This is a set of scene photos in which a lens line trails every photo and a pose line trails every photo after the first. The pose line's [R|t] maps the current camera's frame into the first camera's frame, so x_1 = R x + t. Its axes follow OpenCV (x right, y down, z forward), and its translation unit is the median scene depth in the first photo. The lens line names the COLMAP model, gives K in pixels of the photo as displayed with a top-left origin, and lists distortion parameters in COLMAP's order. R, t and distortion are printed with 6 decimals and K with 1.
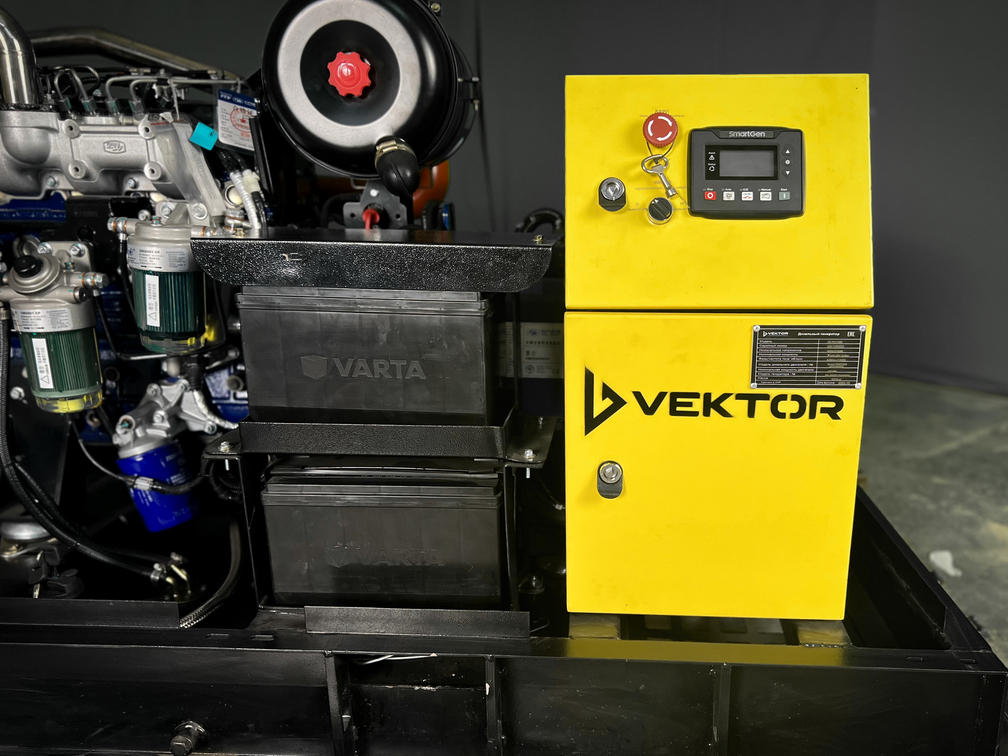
lens RADIAL K [[758.6, 0, 504.0], [0, 758.6, 378.0], [0, 0, 1]] dist [0.081191, -0.143468]
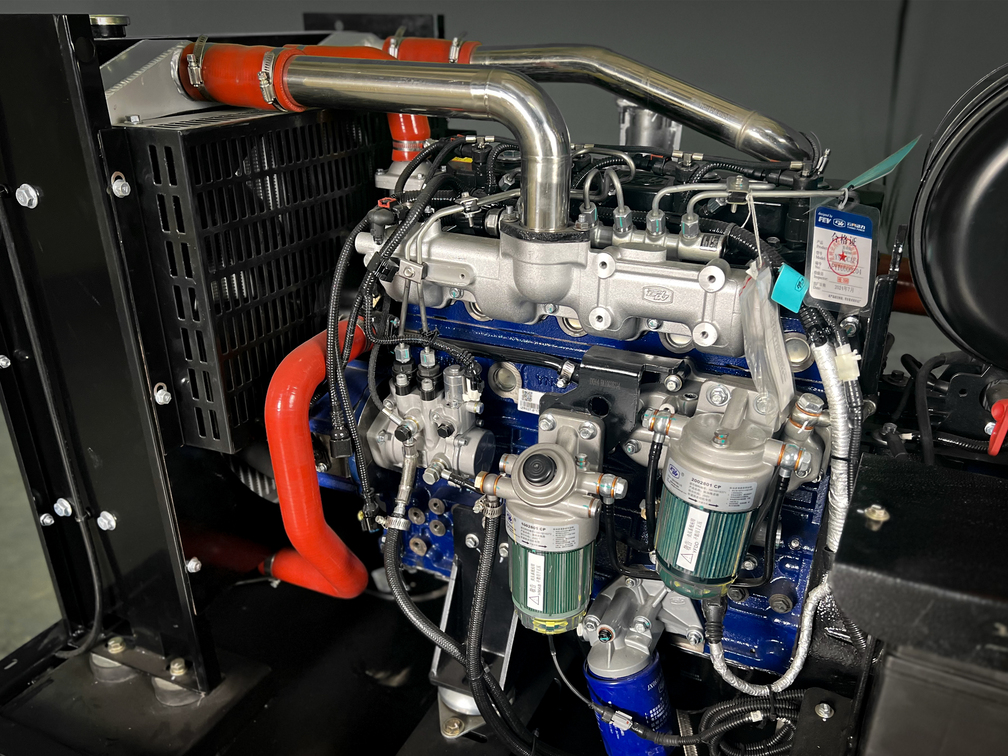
lens RADIAL K [[758.6, 0, 504.0], [0, 758.6, 378.0], [0, 0, 1]] dist [0.081191, -0.143468]
pose [[0.935288, 0.177247, -0.306299, -0.402835], [-0.117865, 0.972133, 0.202644, -0.343242], [0.333682, -0.153428, 0.930116, 0.288781]]
